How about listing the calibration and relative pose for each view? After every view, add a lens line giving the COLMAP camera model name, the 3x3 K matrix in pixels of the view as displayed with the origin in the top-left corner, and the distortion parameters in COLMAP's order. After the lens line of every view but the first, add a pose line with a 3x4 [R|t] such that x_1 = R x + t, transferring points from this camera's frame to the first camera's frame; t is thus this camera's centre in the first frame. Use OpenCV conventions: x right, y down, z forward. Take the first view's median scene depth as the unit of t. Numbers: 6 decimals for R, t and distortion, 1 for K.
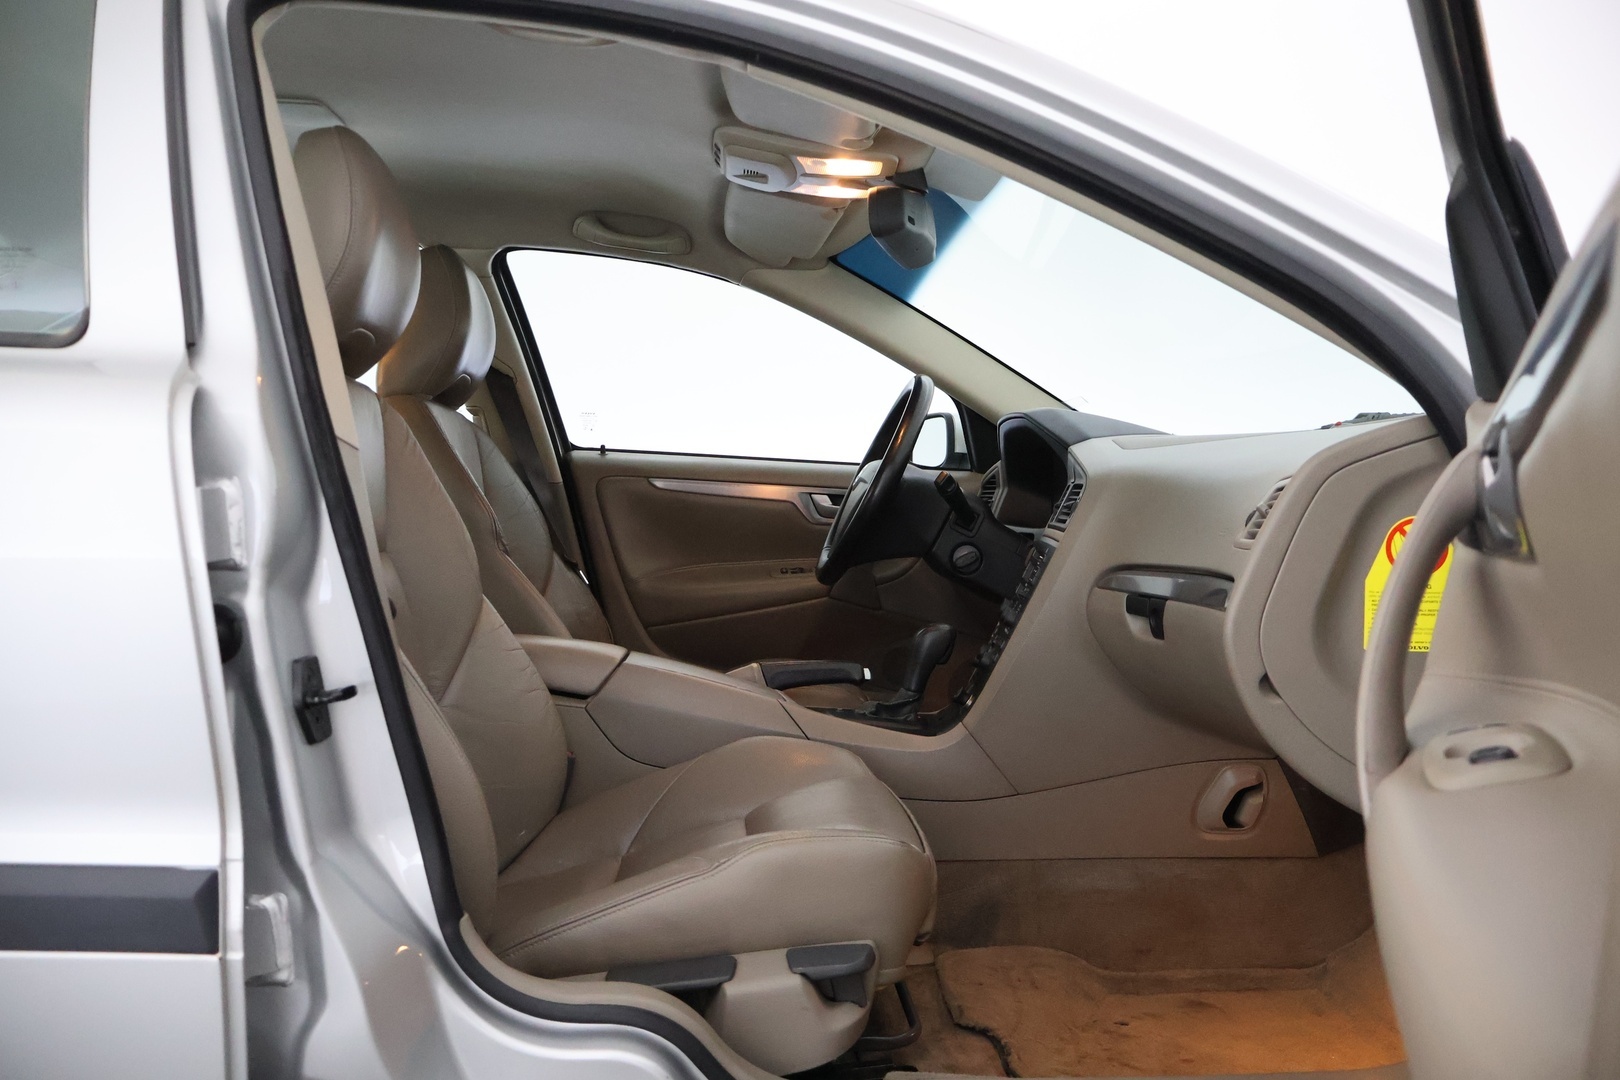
lens RADIAL K [[1371.8, 0, 814.0], [0, 1371.8, 542.1], [0, 0, 1]] dist [-0.002391, 0.002509]
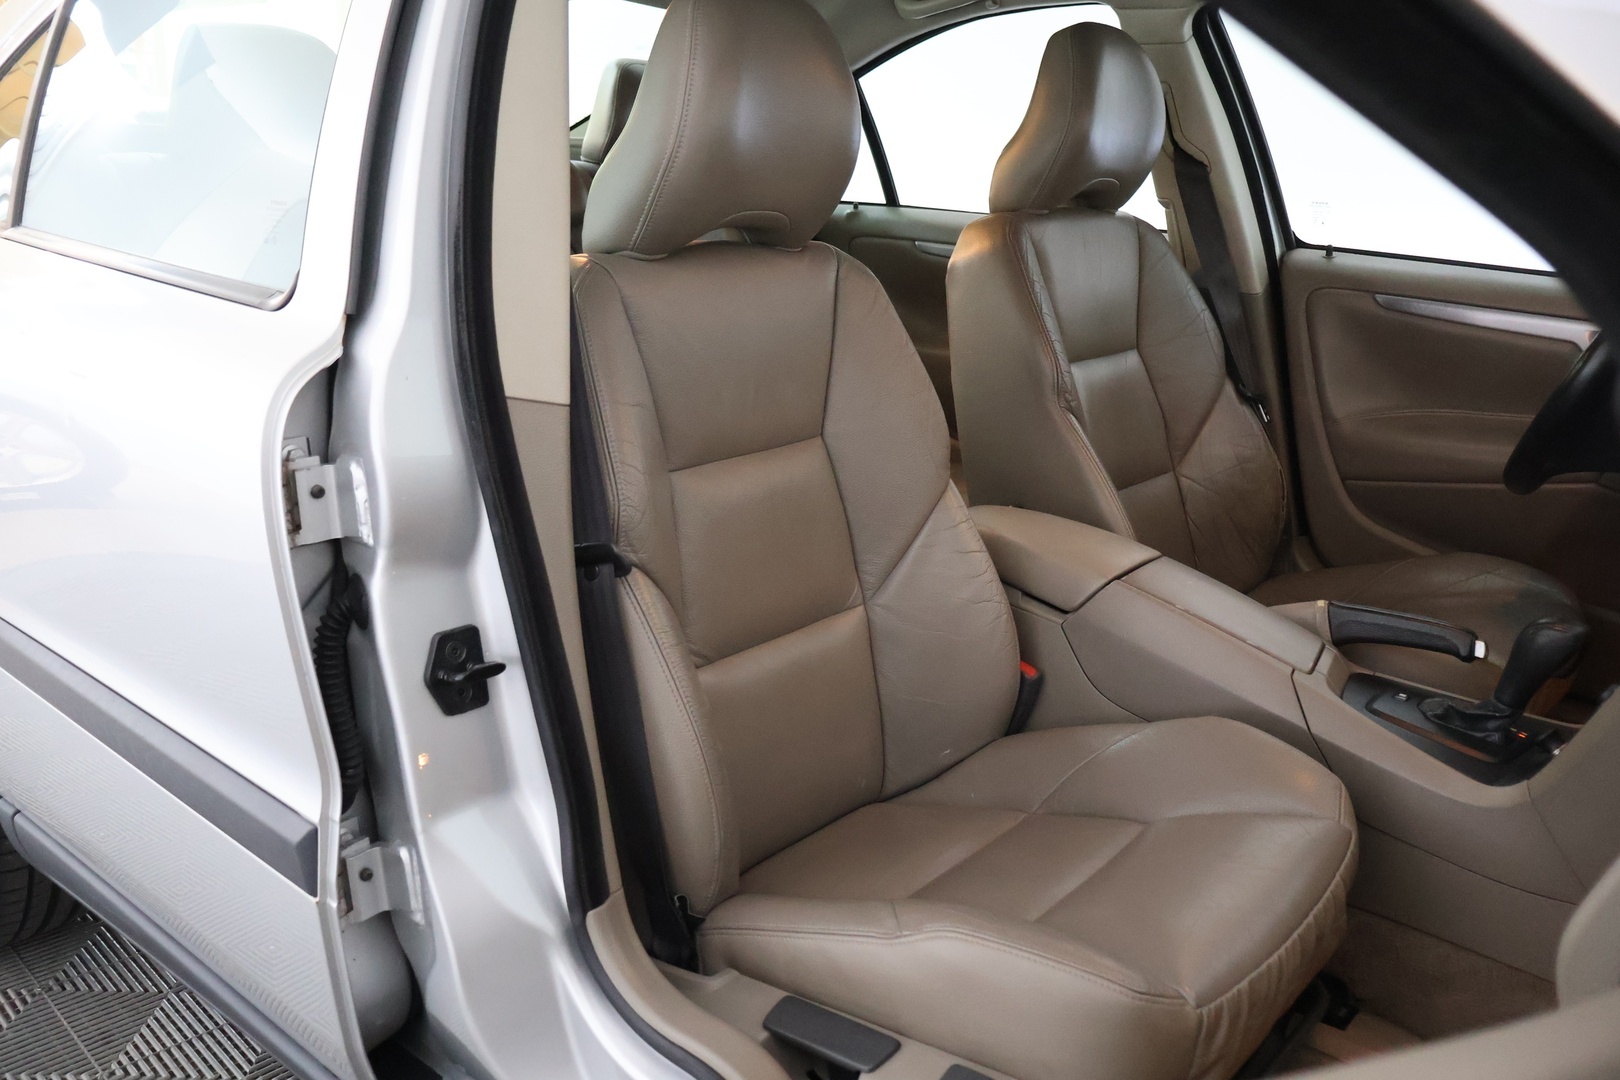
lens RADIAL K [[1371.8, 0, 808.2], [0, 1371.8, 536.6], [0, 0, 1]] dist [-0.002391, 0.002509]
pose [[0.719152, 0.205744, -0.663694, 0.250735], [-0.036461, 0.965015, 0.259646, -0.134801], [0.693895, -0.162526, 0.701494, 0.261623]]
